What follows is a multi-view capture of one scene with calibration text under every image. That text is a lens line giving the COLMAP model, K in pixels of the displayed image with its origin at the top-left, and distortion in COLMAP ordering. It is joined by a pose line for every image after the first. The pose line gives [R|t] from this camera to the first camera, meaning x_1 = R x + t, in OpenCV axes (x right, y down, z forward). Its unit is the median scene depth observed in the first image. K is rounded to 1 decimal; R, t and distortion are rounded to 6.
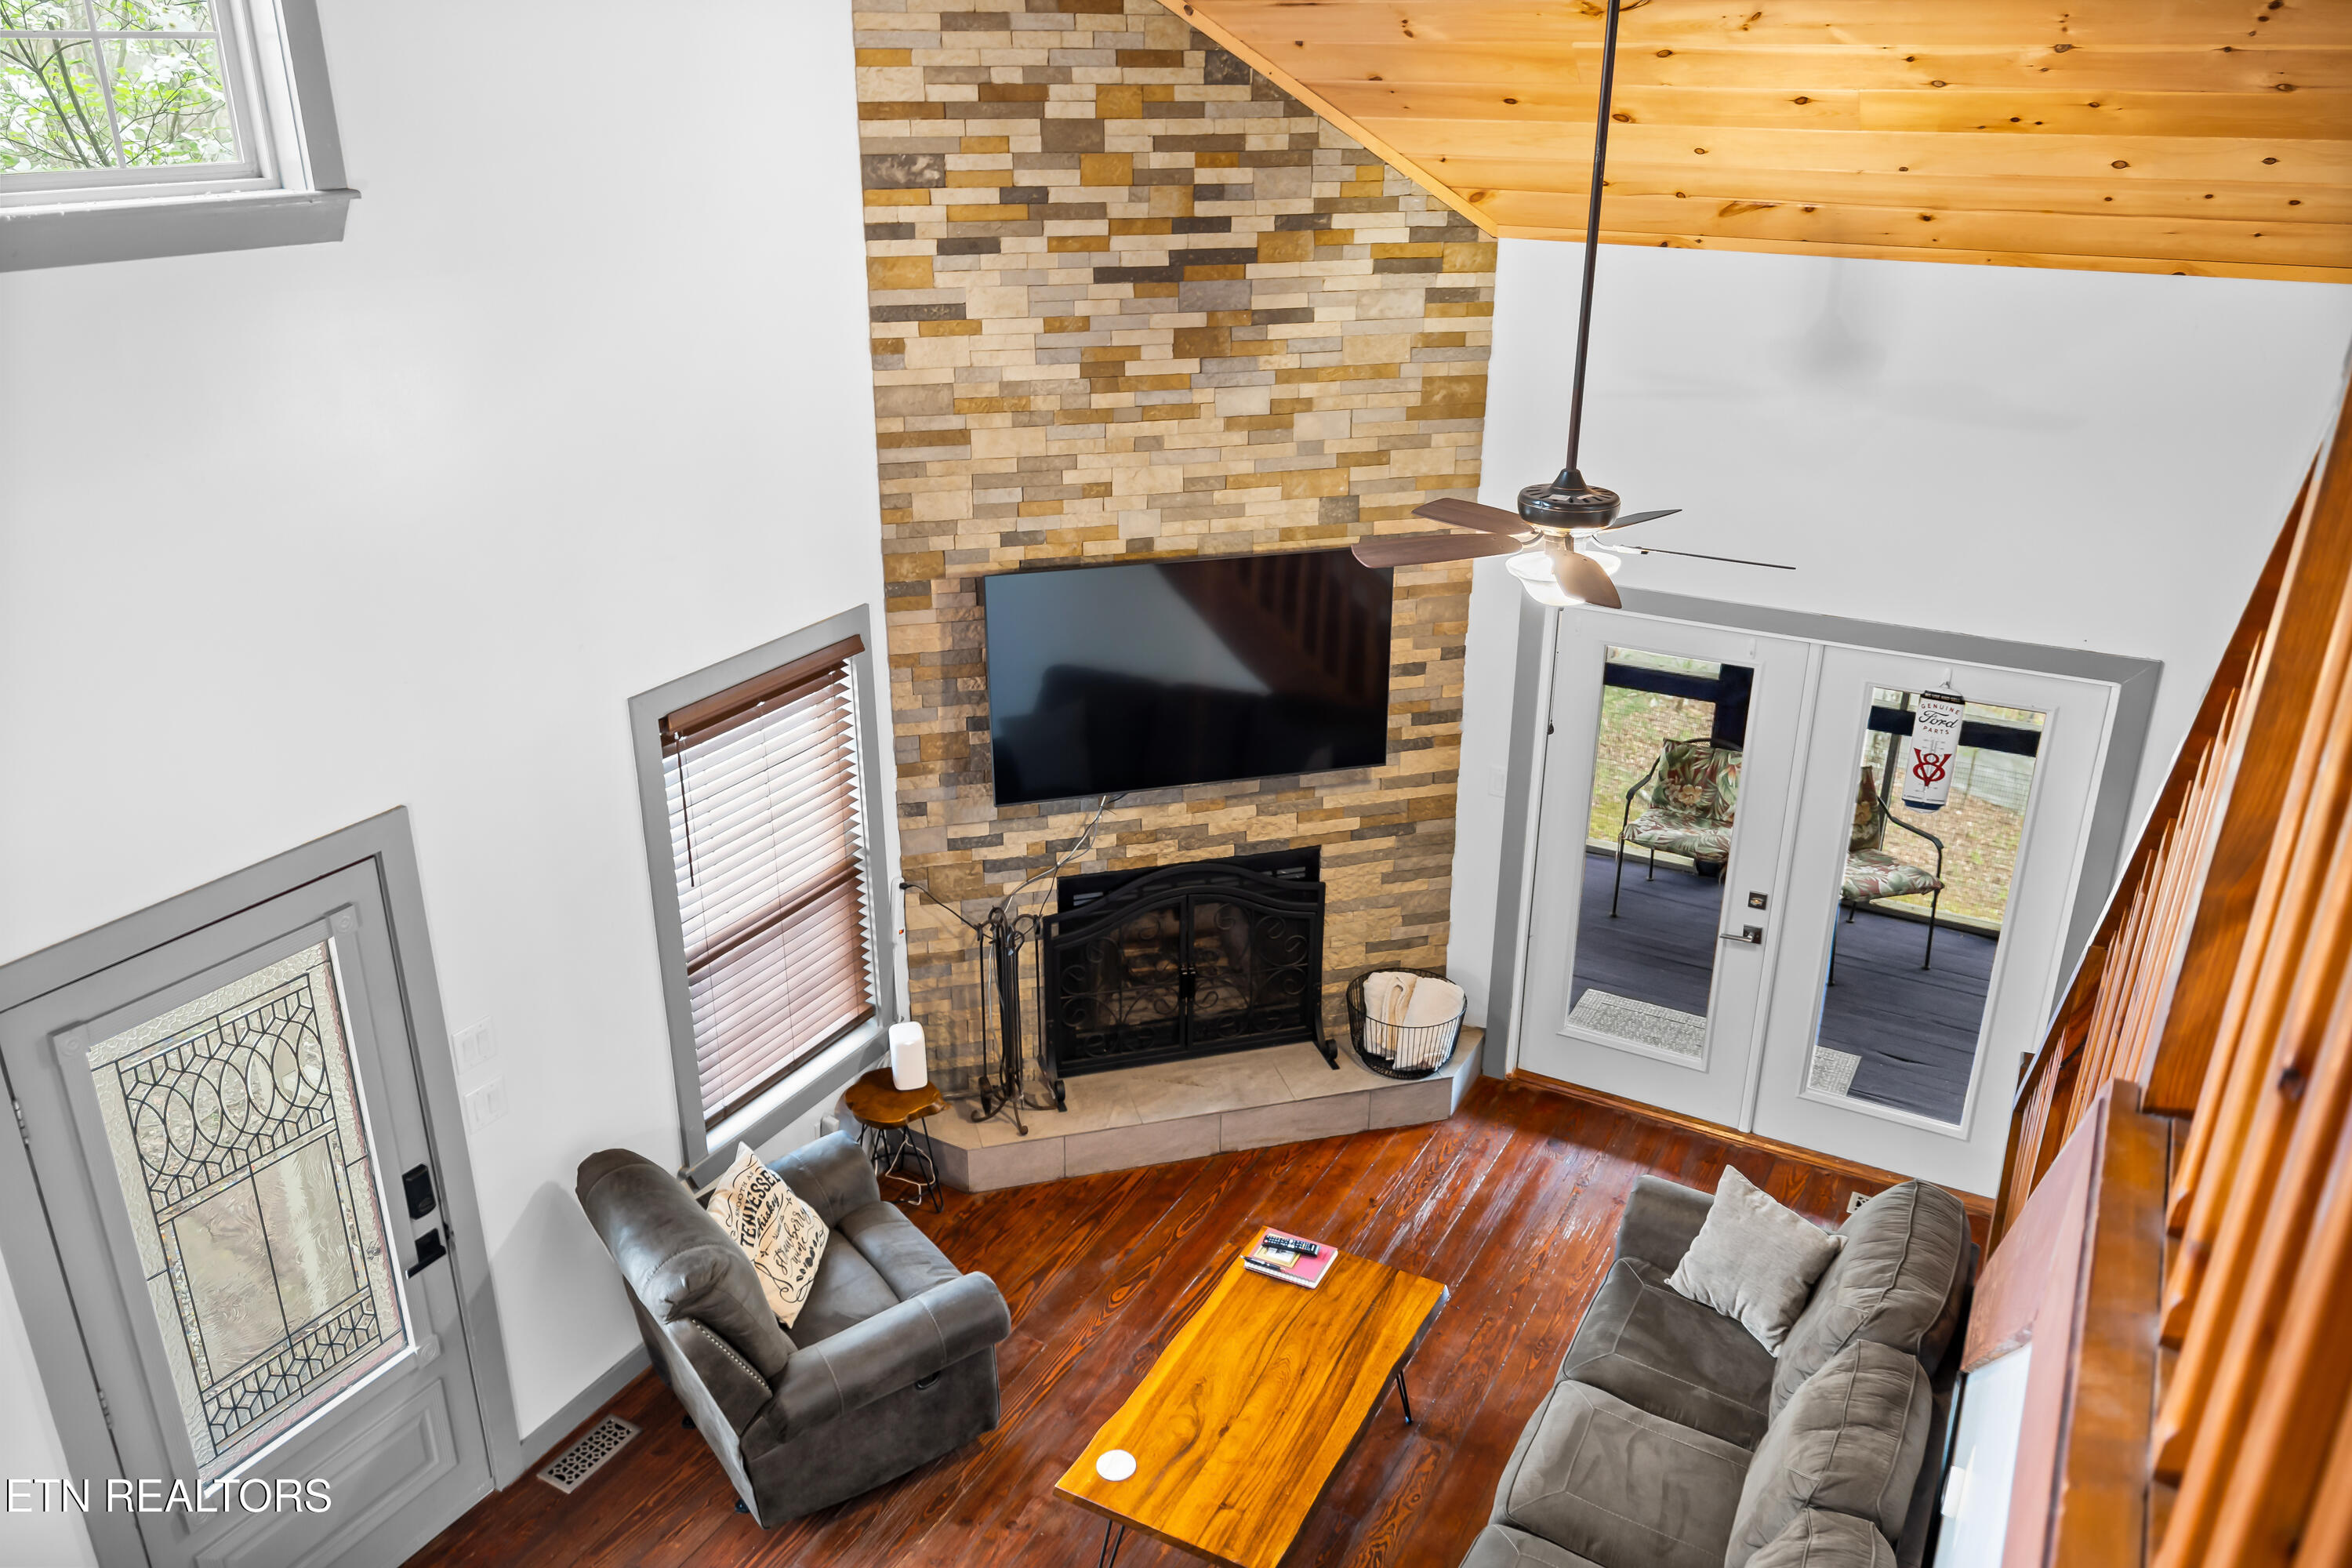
lens RADIAL K [[1749.7, 0, 1181.6], [0, 1749.7, 795.5], [0, 0, 1]] dist [-0.013685, 0.011835]
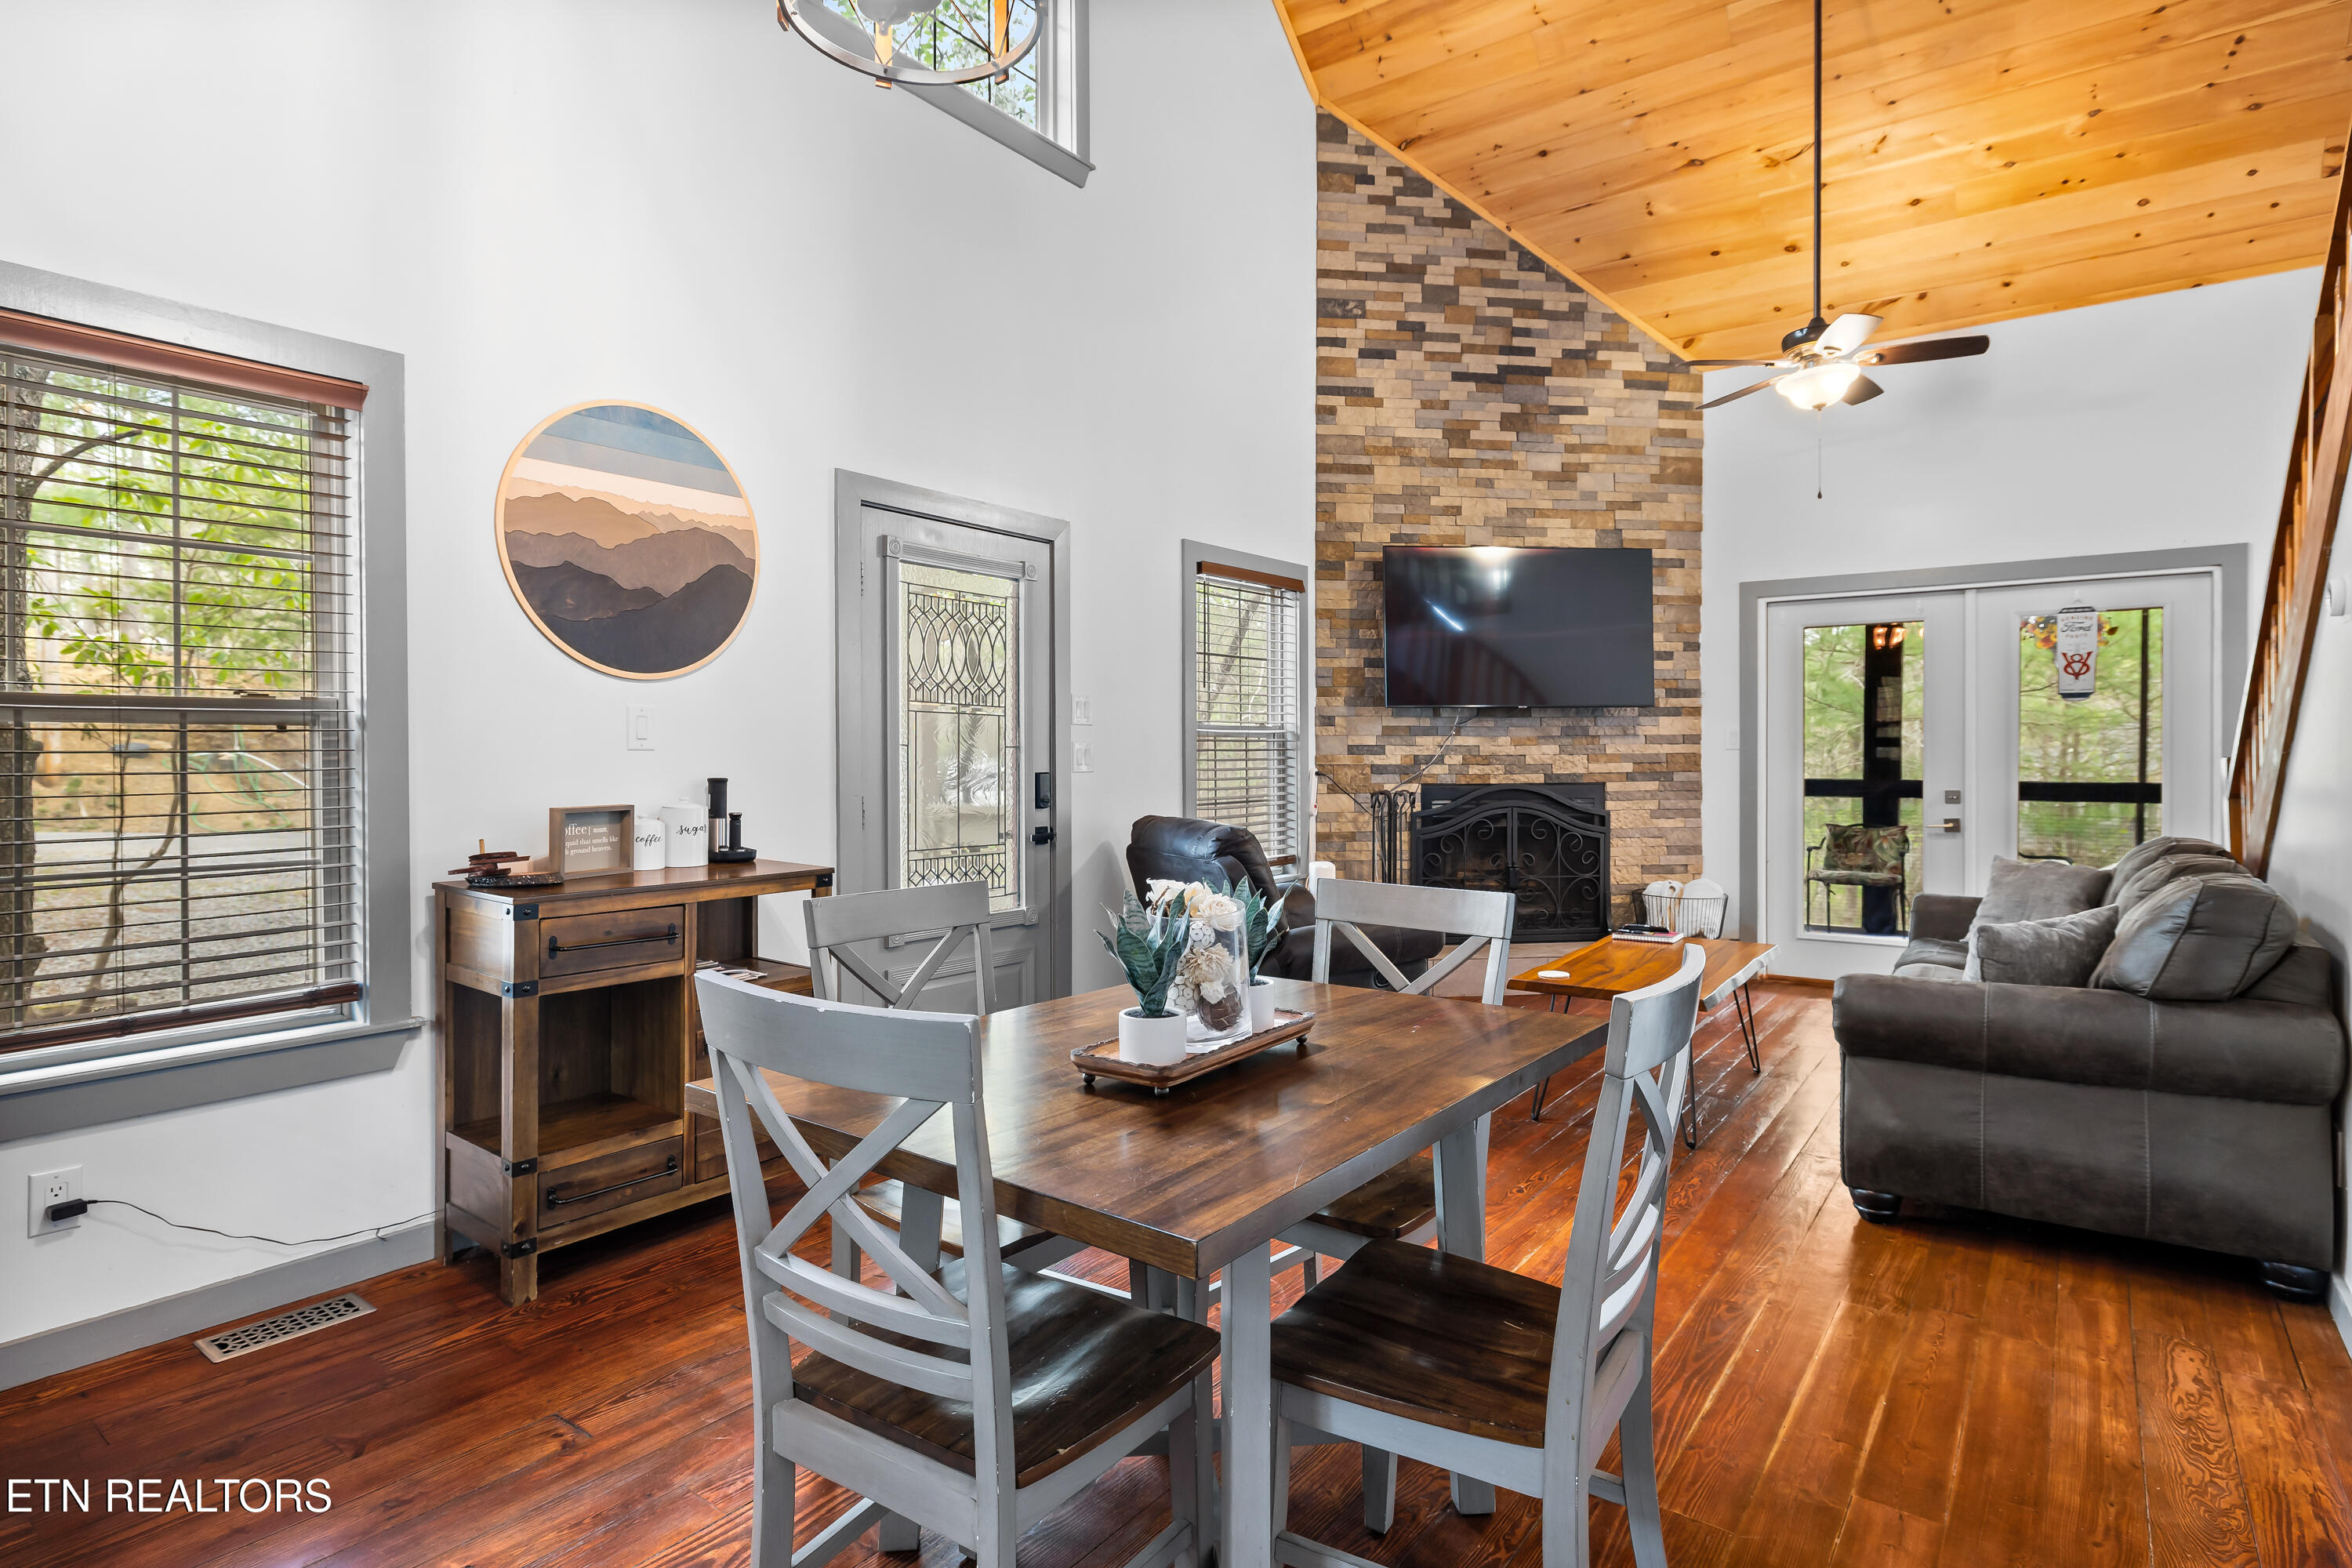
lens RADIAL K [[1248.1, 0, 1176.1], [0, 1248.1, 781.3], [0, 0, 1]] dist [0.000783, 0.000992]
pose [[0.992140, -0.006643, -0.124954, -0.155849], [-0.040986, 0.926253, -0.374667, 0.476182], [0.118228, 0.376844, 0.918701, 0.047804]]
